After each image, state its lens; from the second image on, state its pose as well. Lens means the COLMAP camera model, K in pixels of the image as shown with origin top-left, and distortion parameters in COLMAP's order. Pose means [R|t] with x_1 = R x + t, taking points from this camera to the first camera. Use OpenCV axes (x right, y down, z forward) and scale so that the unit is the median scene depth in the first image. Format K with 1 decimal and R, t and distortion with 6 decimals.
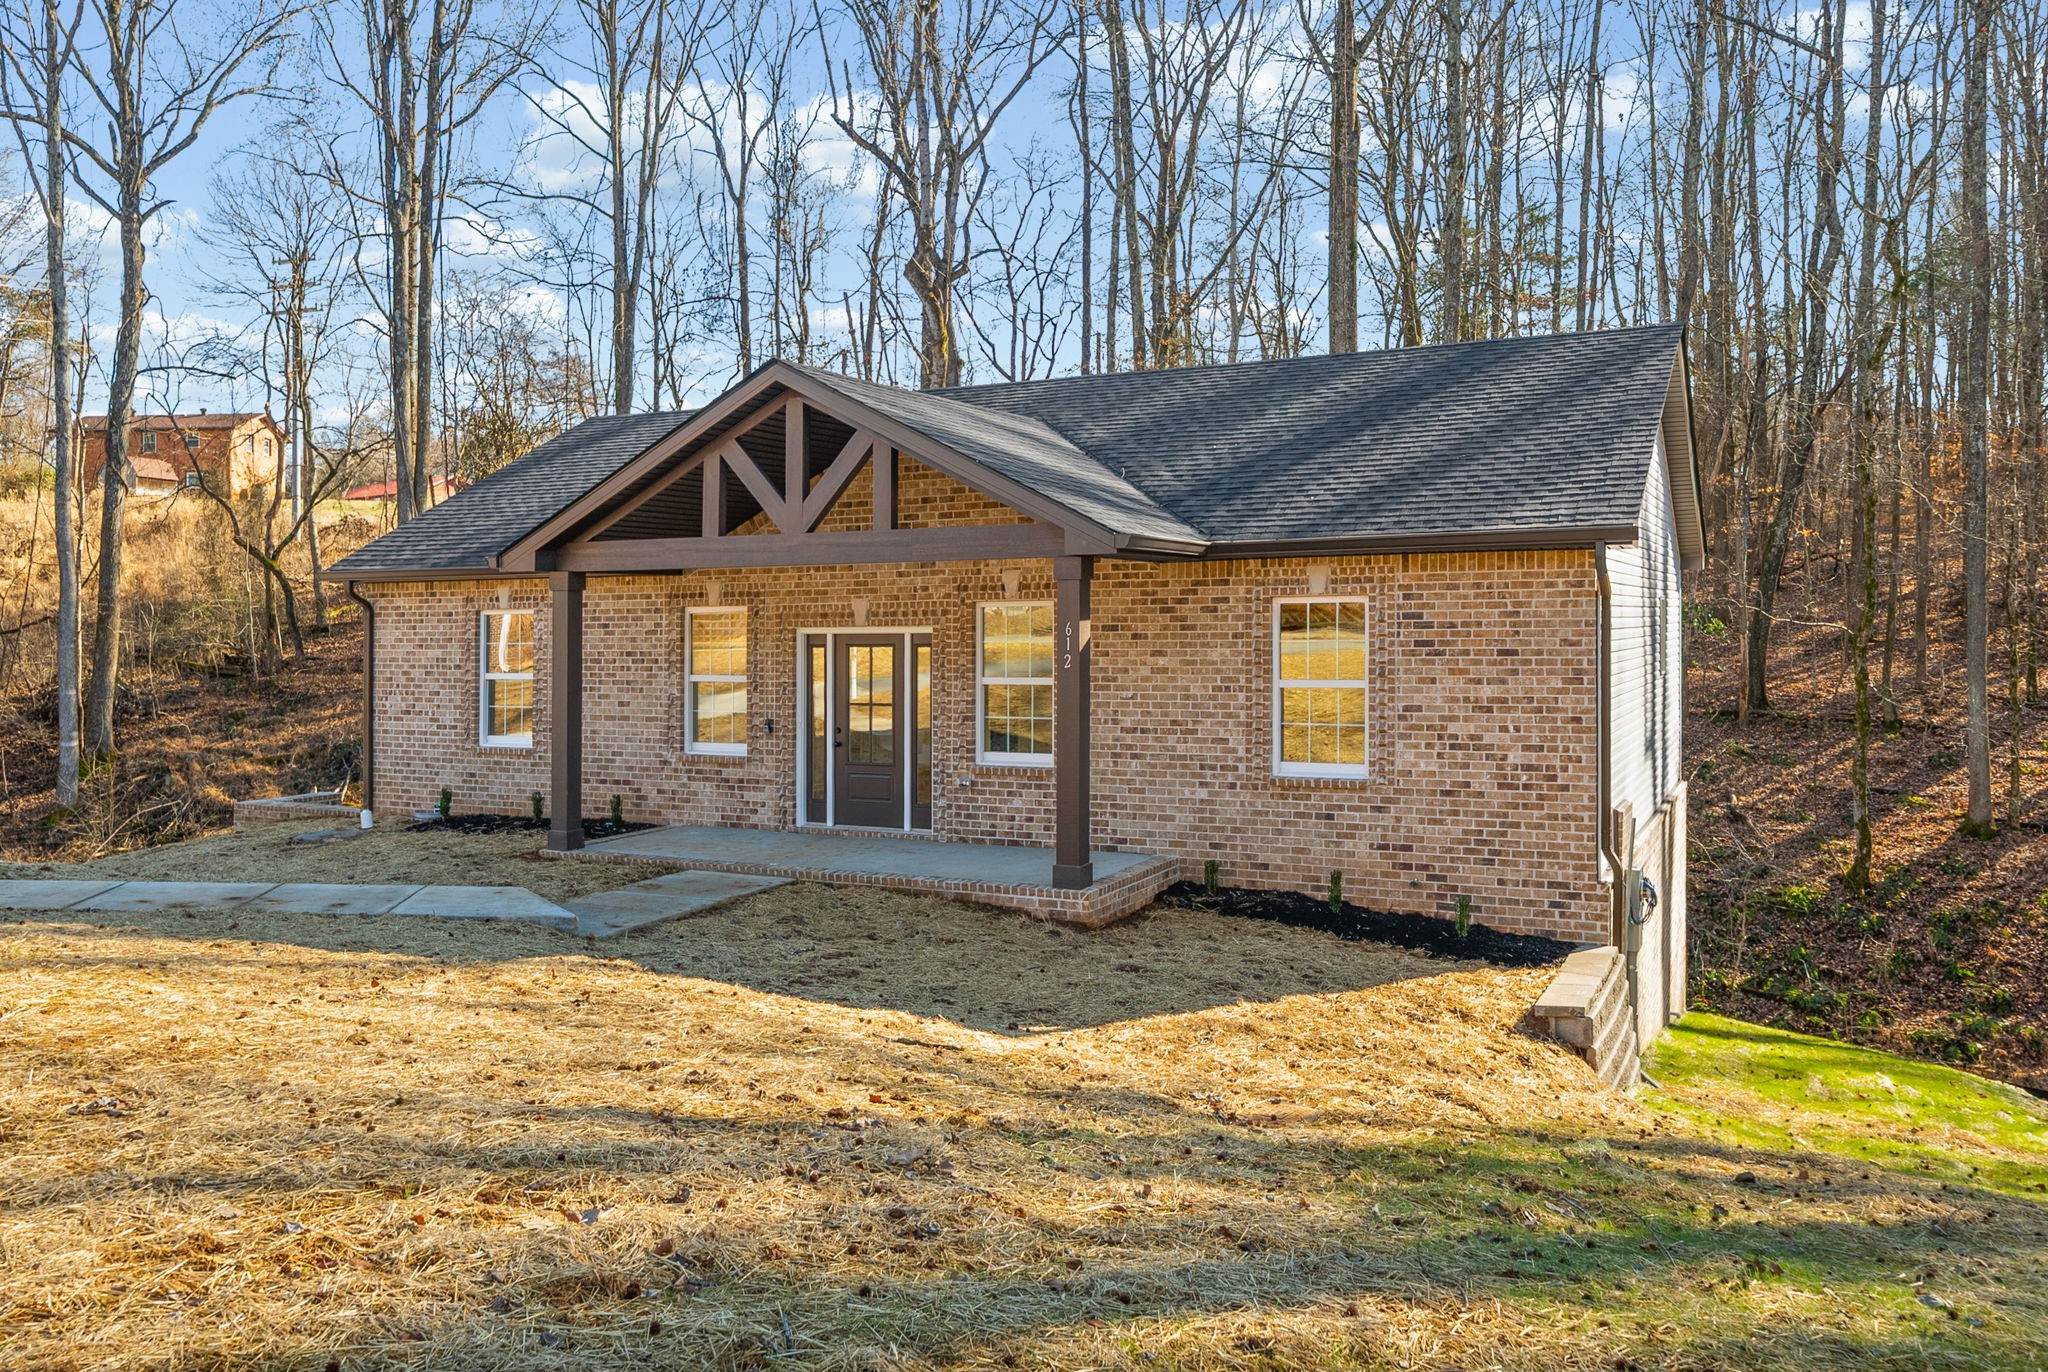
lens RADIAL K [[1517.5, 0, 1011.1], [0, 1517.5, 677.7], [0, 0, 1]] dist [-0.043951, 0.004839]
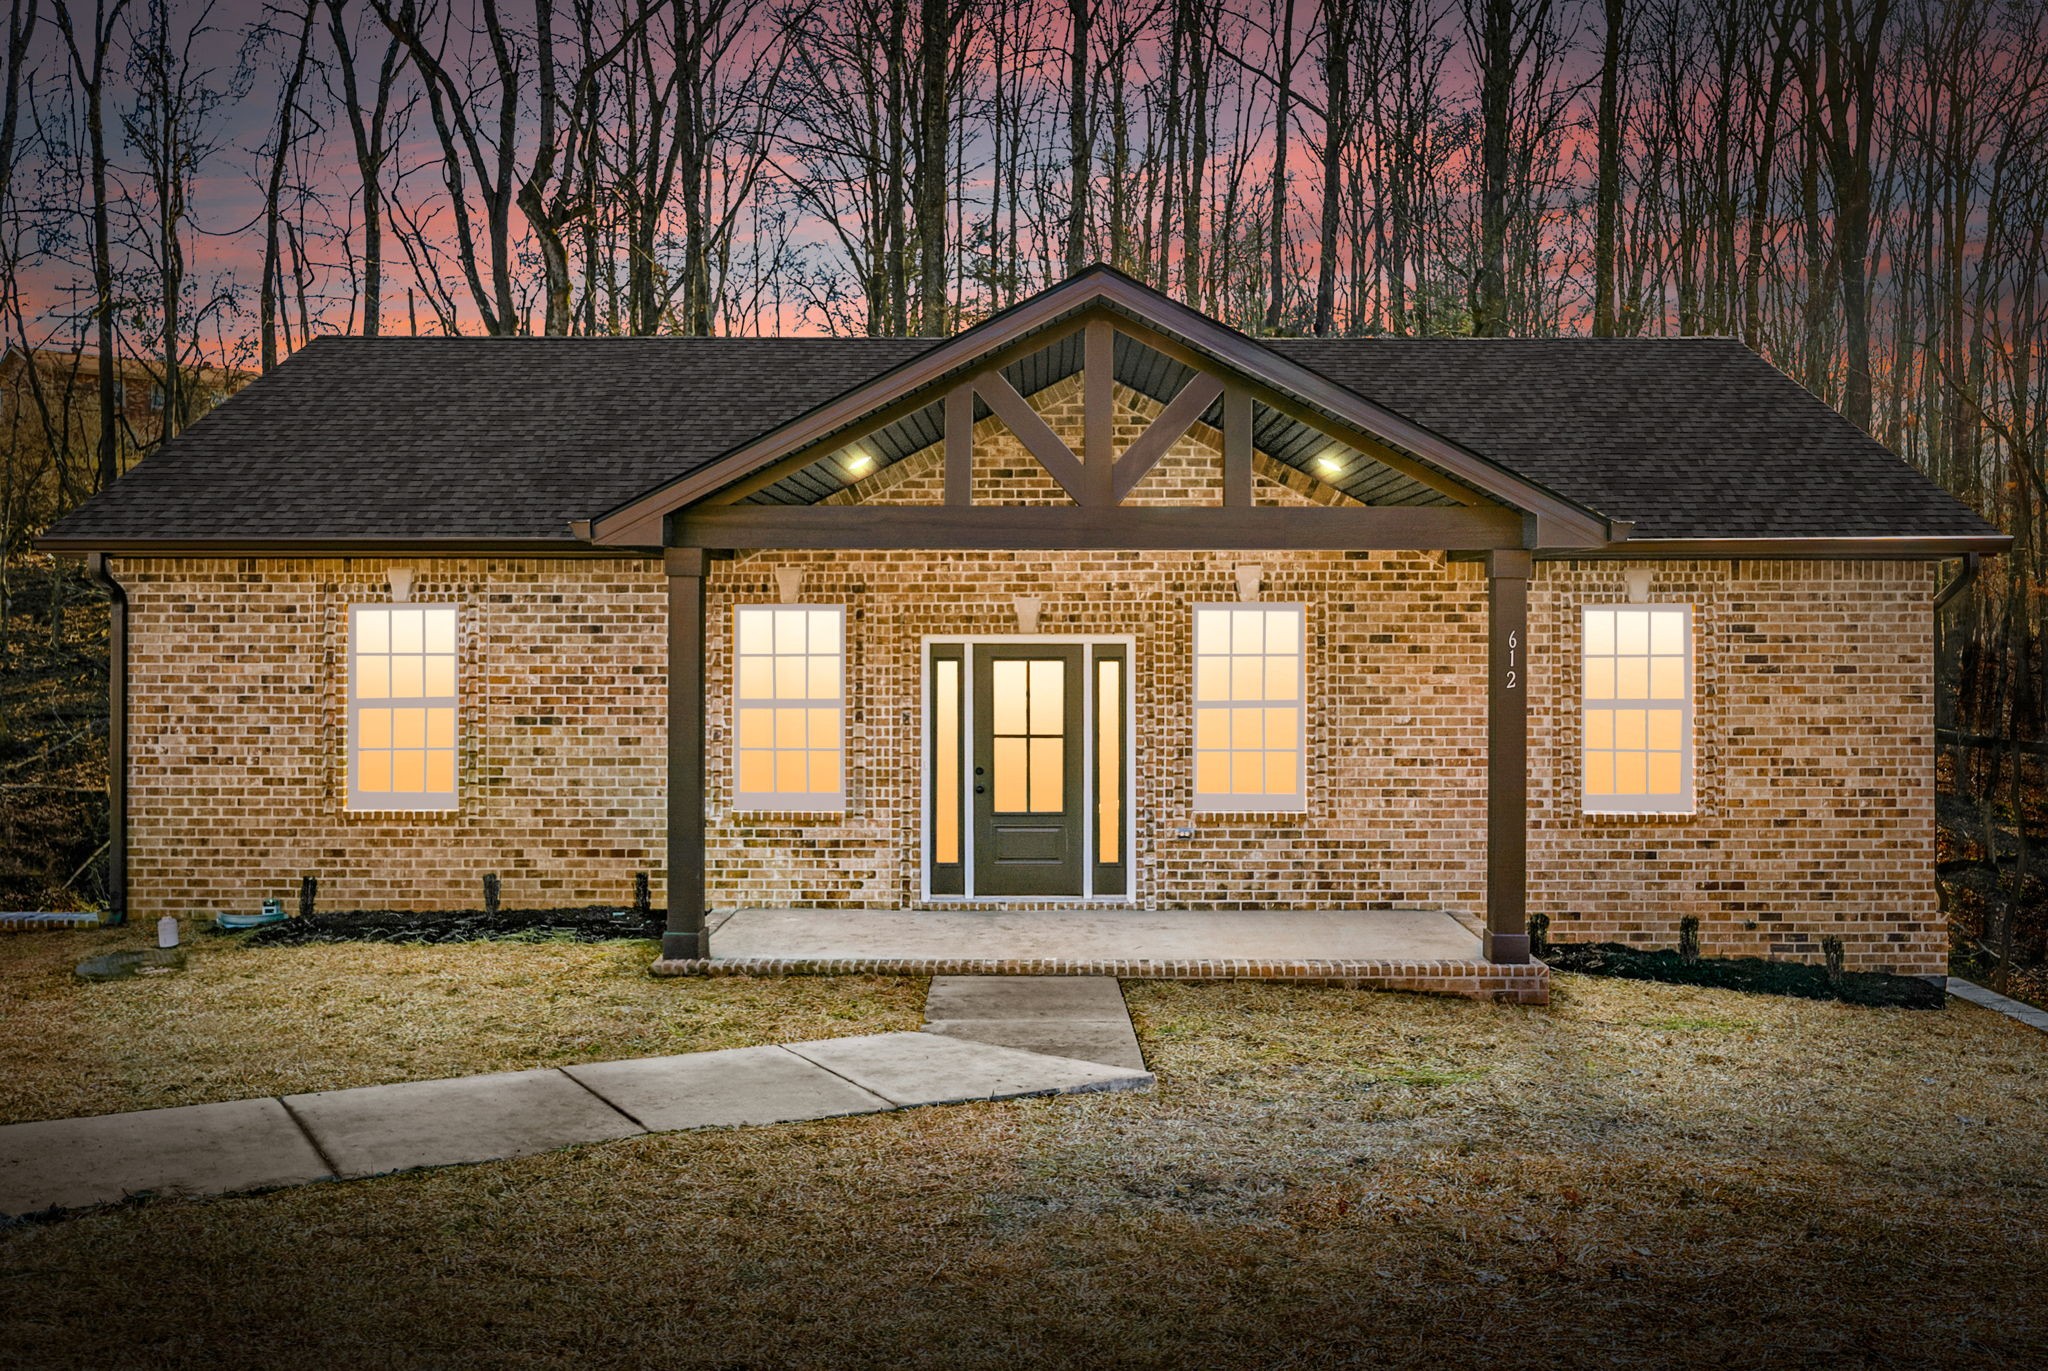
lens RADIAL K [[1586.6, 0, 1045.1], [0, 1586.6, 703.2], [0, 0, 1]] dist [-0.035346, -0.001668]
pose [[0.902509, -0.009672, 0.430563, -0.491205], [0.006106, 0.999935, 0.009663, -0.007591], [-0.430628, -0.006092, 0.902509, 0.315364]]
